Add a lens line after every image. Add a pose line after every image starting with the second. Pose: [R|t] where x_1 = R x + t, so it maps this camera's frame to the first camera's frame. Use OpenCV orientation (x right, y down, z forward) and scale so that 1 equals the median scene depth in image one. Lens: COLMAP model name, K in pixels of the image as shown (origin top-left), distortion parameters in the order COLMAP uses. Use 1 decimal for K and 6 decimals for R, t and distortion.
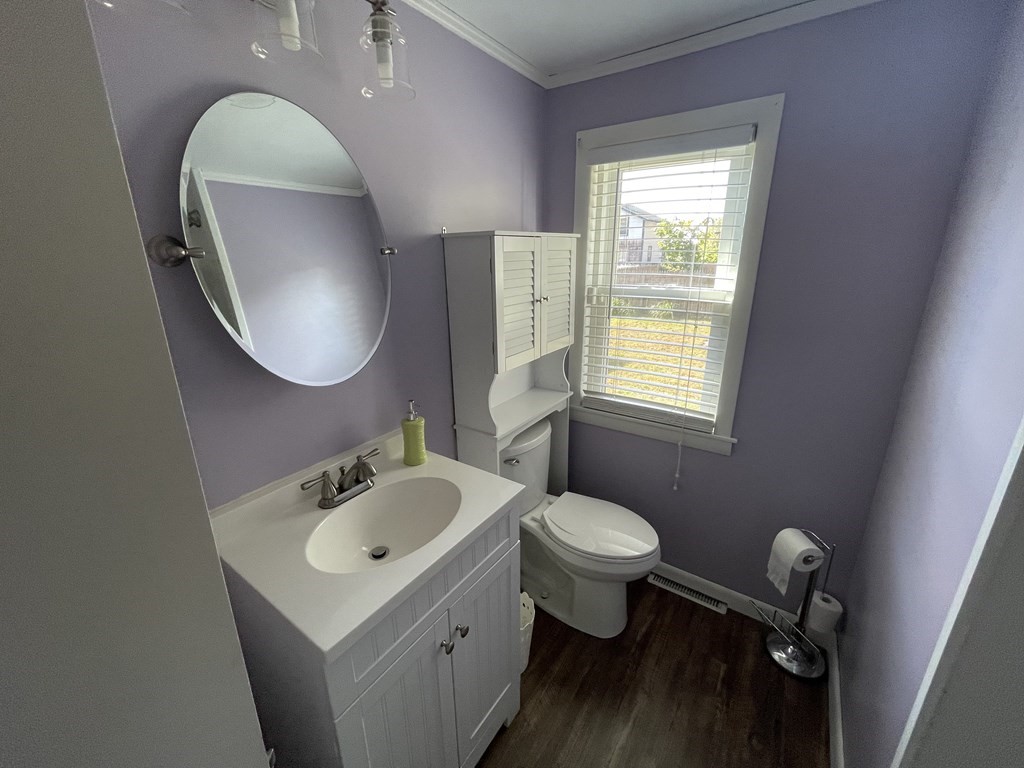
lens RADIAL K [[413.6, 0, 506.8], [0, 413.6, 378.7], [0, 0, 1]] dist [-0.007101, 0.007217]
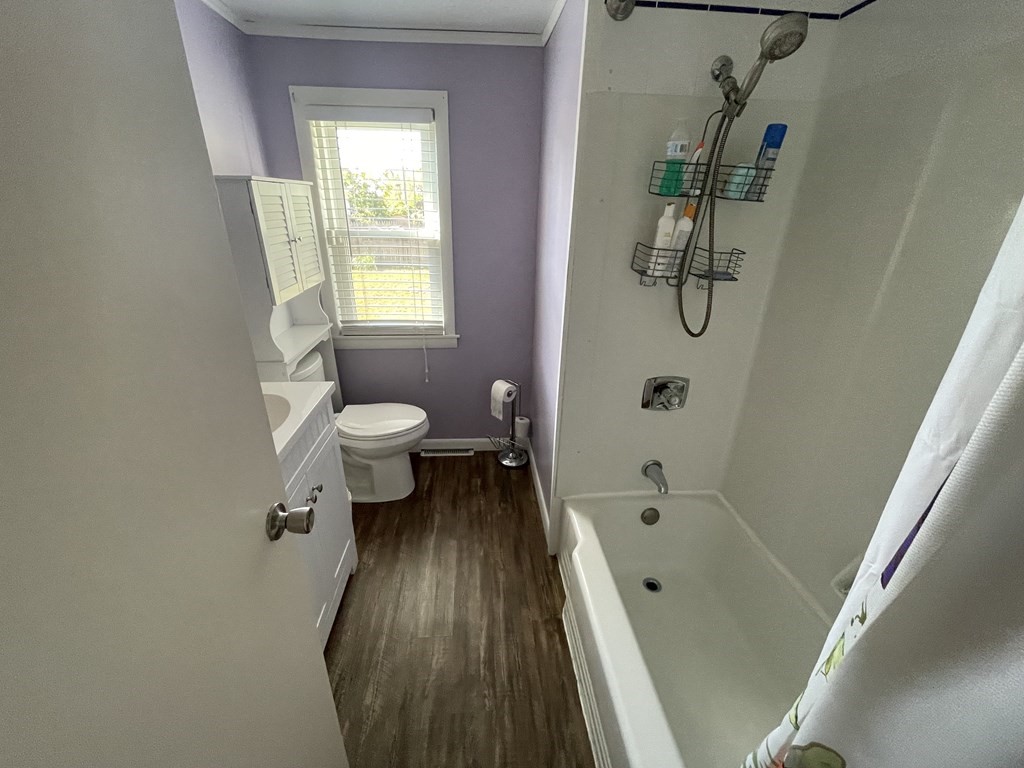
lens RADIAL K [[413.6, 0, 506.8], [0, 413.6, 378.7], [0, 0, 1]] dist [-0.007101, 0.007217]
pose [[0.772935, -0.225796, 0.592949, -0.211603], [0.162736, 0.973823, 0.158700, 0.090845], [-0.613261, -0.026170, 0.789447, -0.257732]]
